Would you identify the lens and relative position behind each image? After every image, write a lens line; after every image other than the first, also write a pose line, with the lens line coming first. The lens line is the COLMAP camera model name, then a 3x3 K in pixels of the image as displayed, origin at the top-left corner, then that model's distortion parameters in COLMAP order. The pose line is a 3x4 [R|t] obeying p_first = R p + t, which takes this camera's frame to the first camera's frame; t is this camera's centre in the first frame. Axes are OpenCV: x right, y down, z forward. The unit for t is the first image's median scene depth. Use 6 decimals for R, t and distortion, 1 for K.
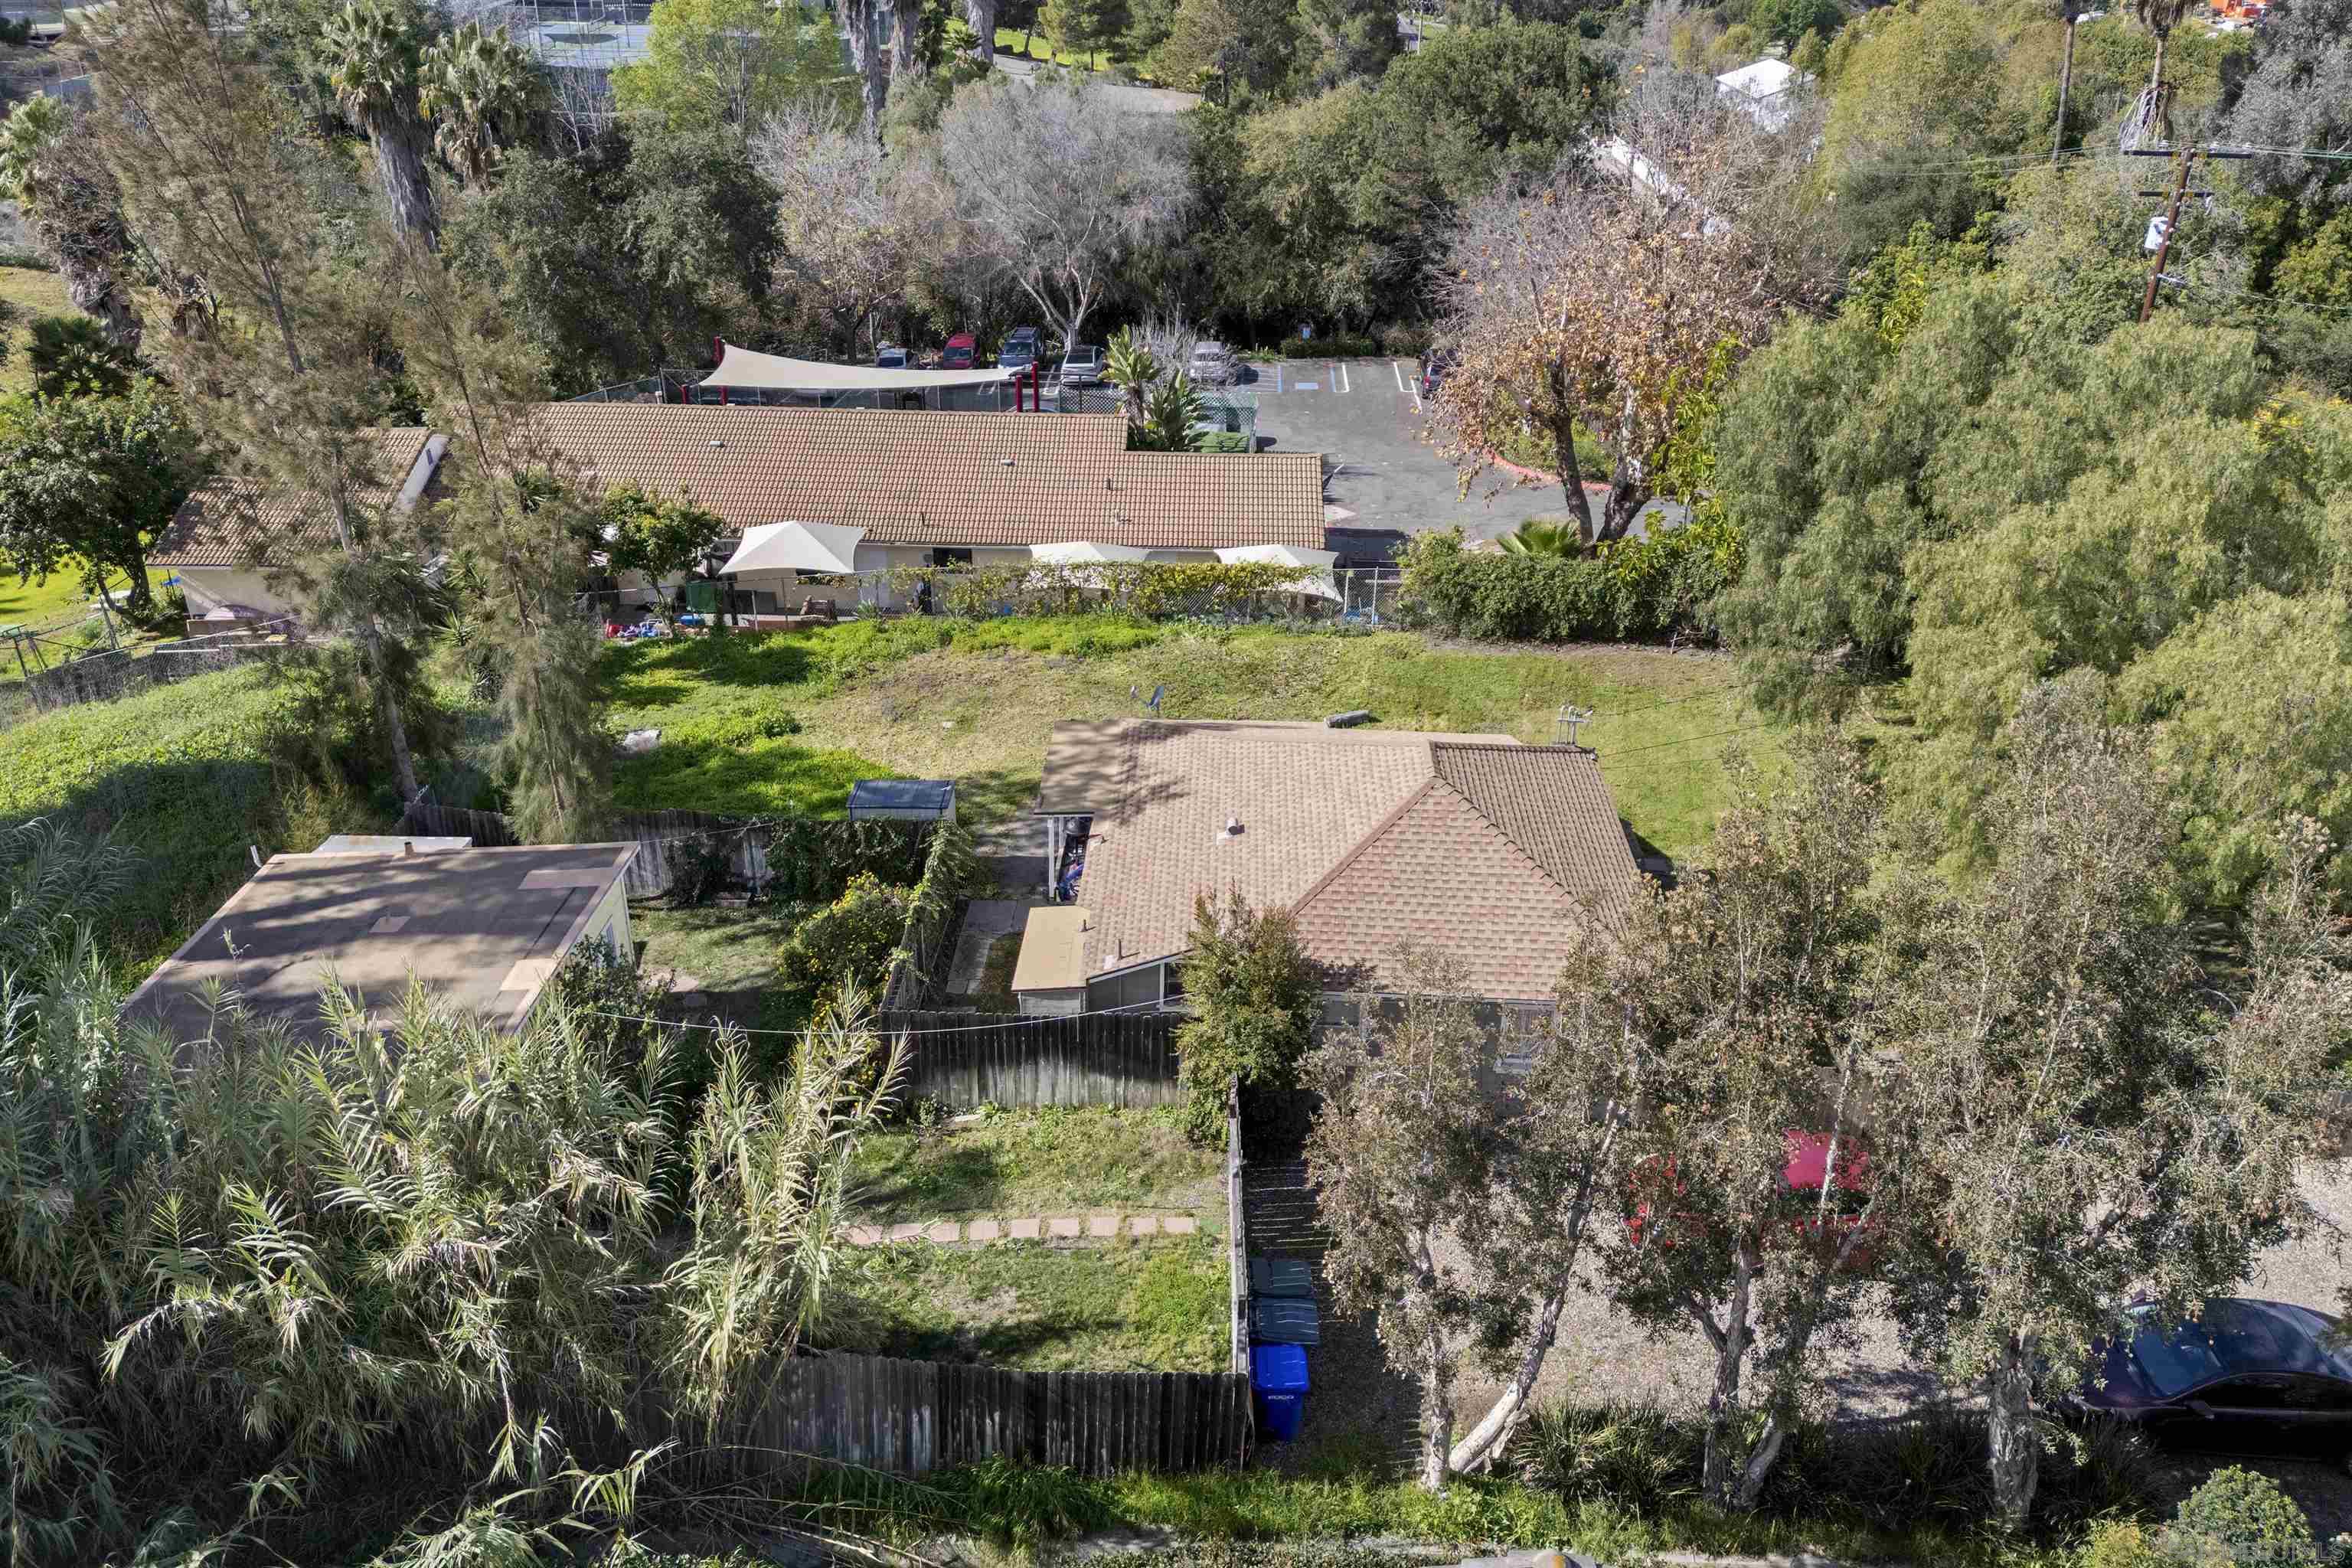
lens RADIAL K [[1716.5, 0, 1165.4], [0, 1716.5, 766.3], [0, 0, 1]] dist [0.075272, -0.066100]
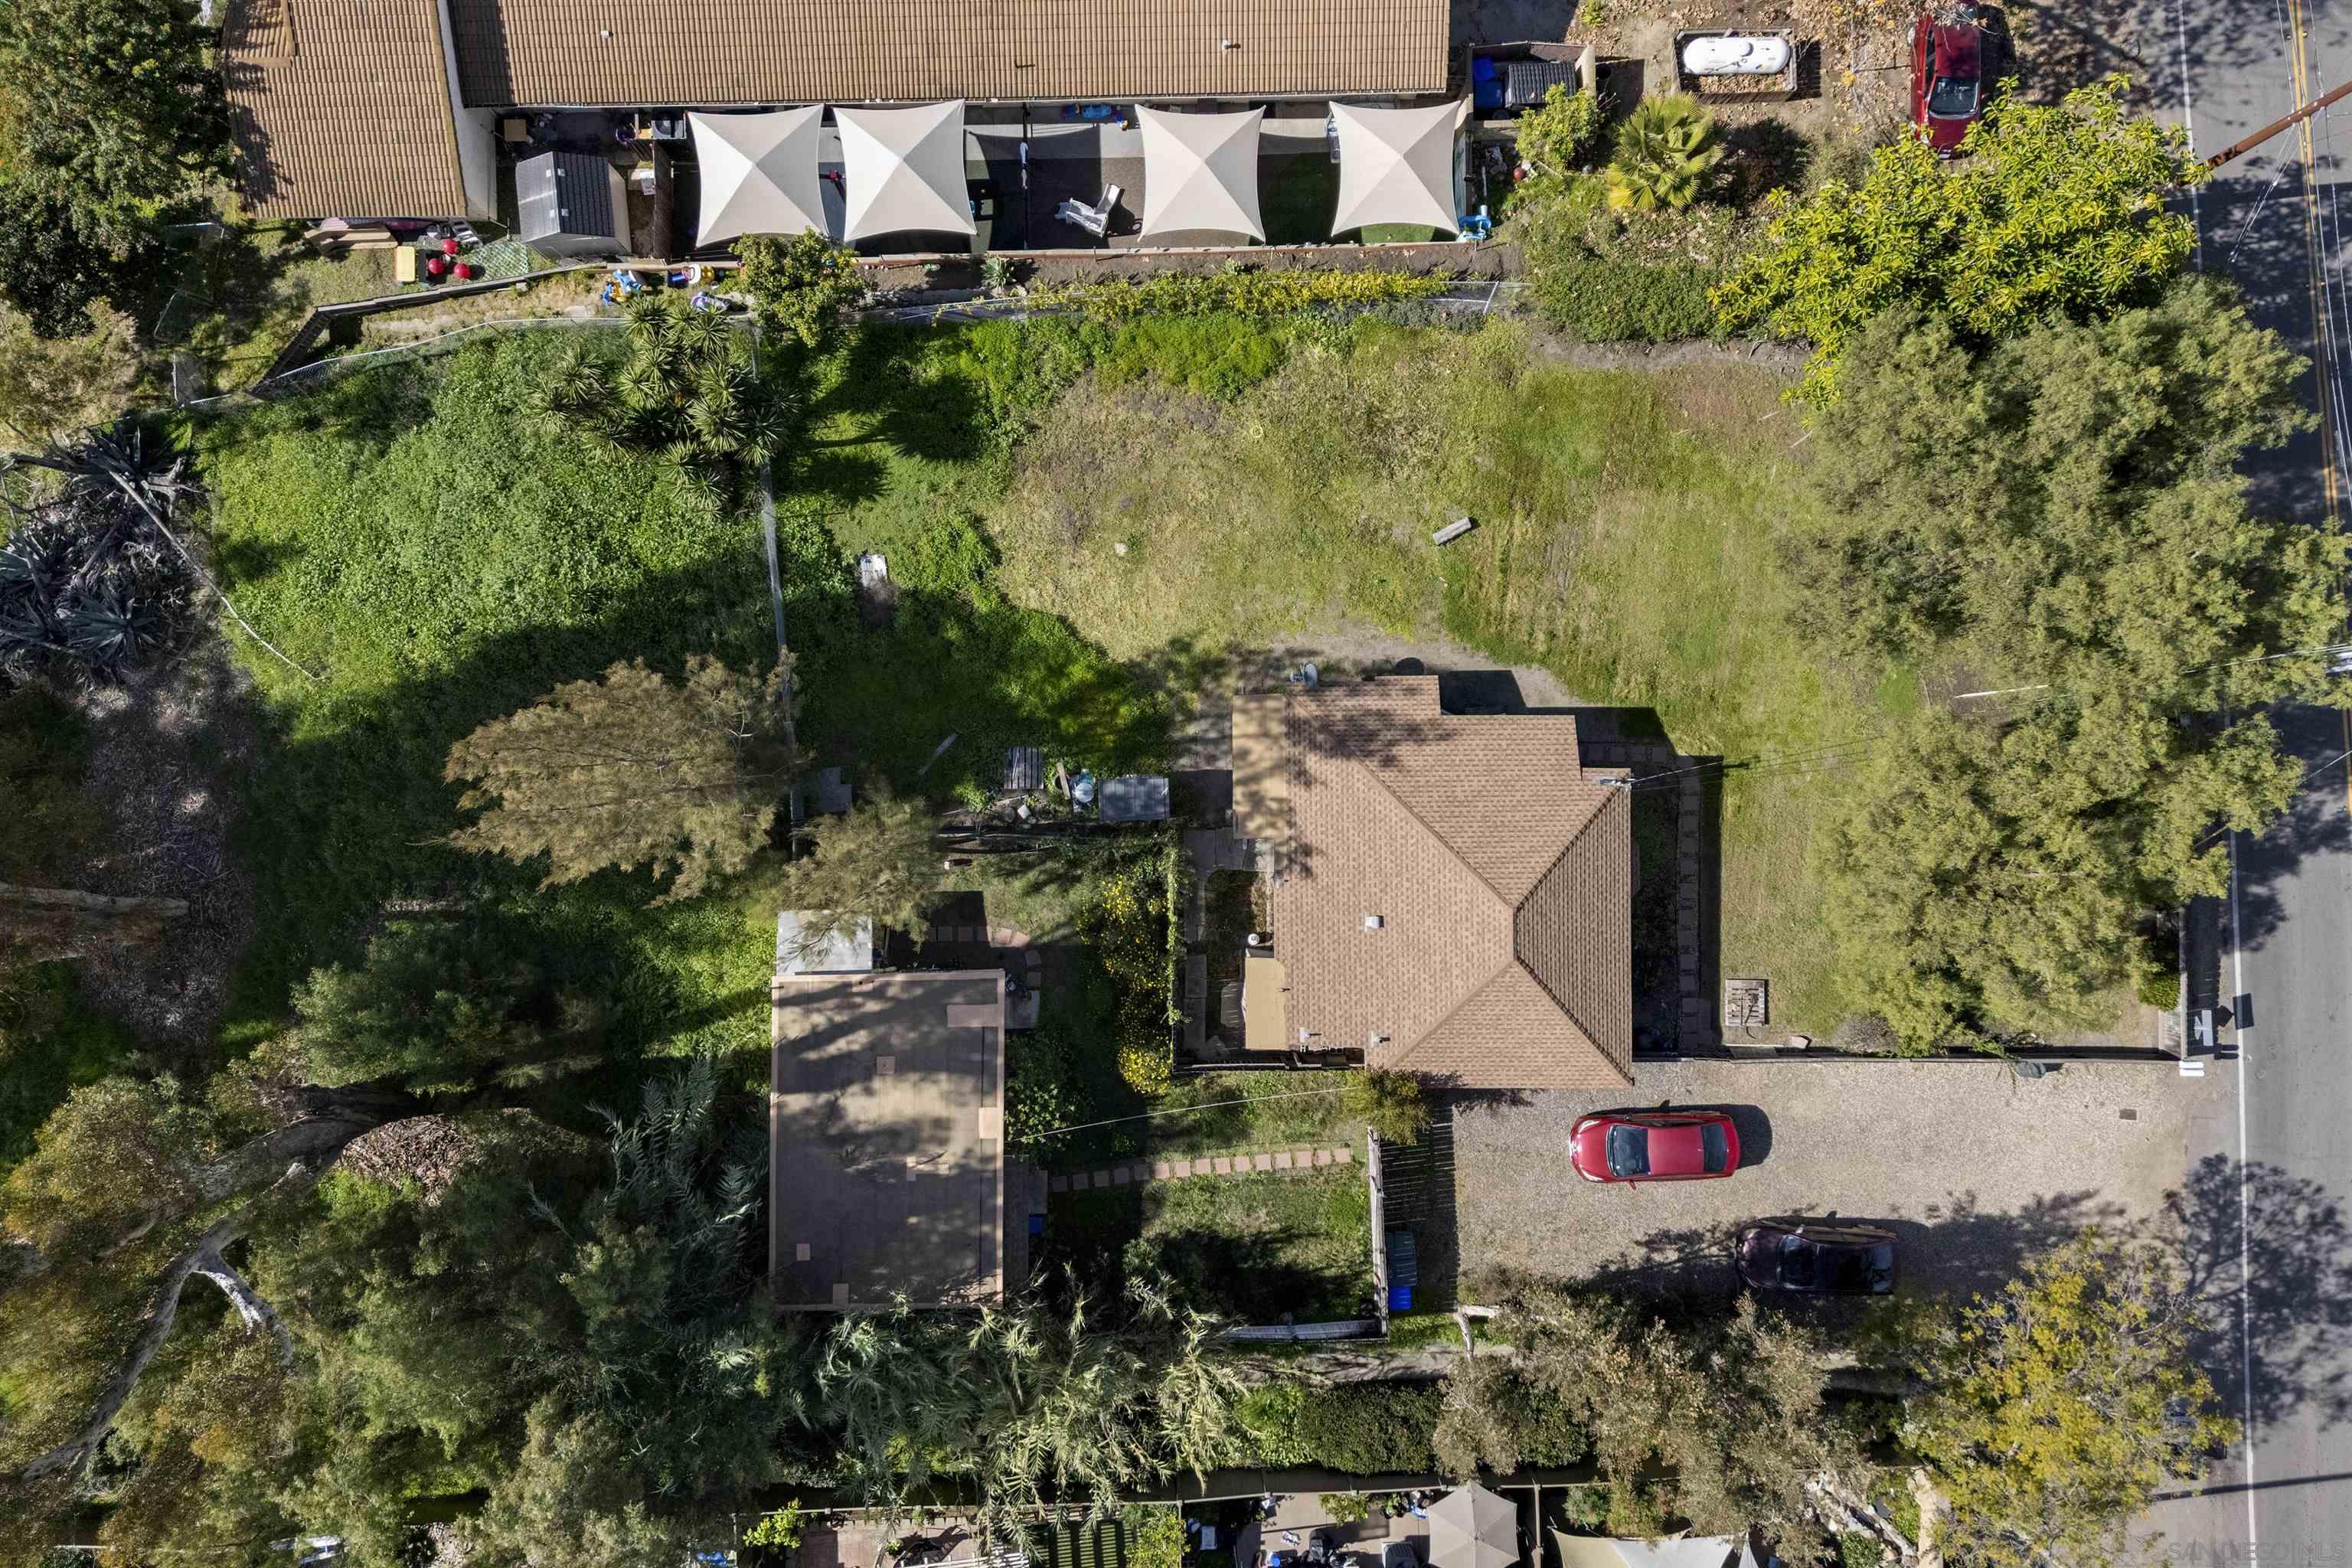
lens RADIAL K [[1711.5, 0, 1168.8], [0, 1711.5, 754.7], [0, 0, 1]] dist [0.080281, -0.072089]
pose [[0.998639, -0.048550, 0.019031, -0.126671], [0.006042, 0.470224, 0.882526, -1.039259], [-0.051795, -0.881210, 0.469878, 0.309381]]
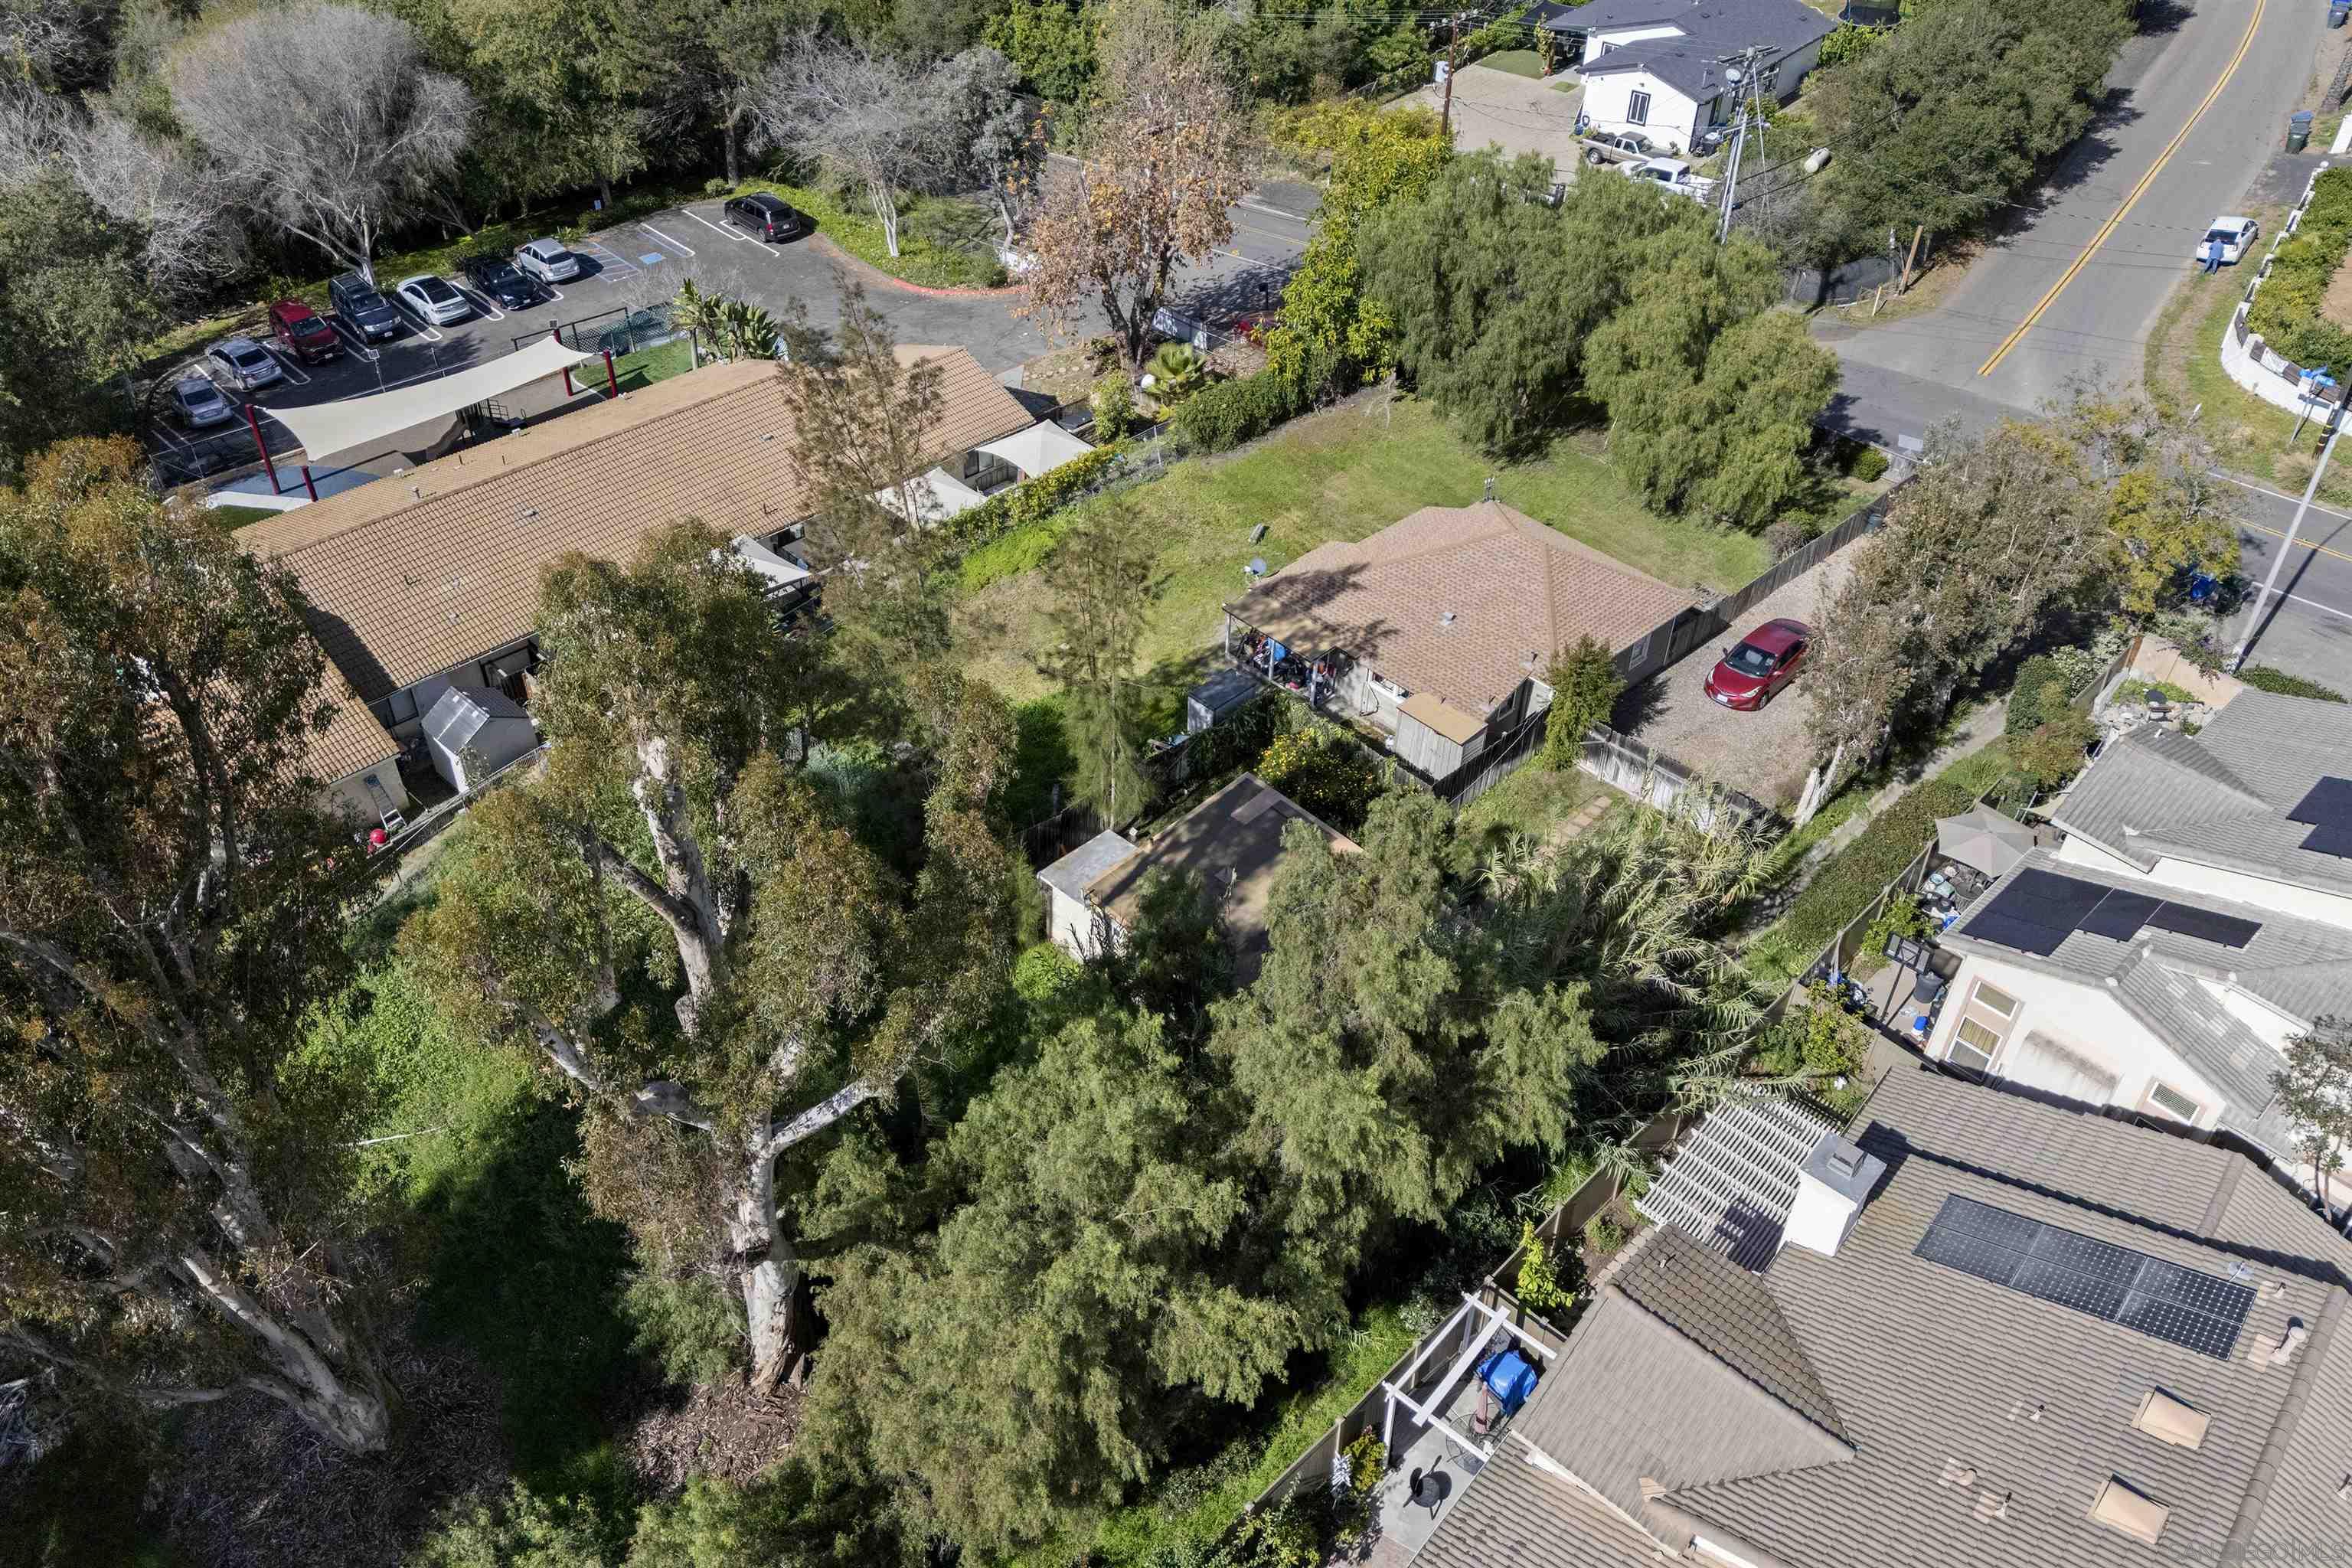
lens RADIAL K [[1711.5, 0, 1168.8], [0, 1711.5, 754.7], [0, 0, 1]] dist [0.080281, -0.072089]
pose [[0.704831, -0.449104, 0.549107, -0.889075], [0.327672, 0.892662, 0.309493, -0.355245], [-0.629161, -0.038214, 0.776335, -0.140594]]
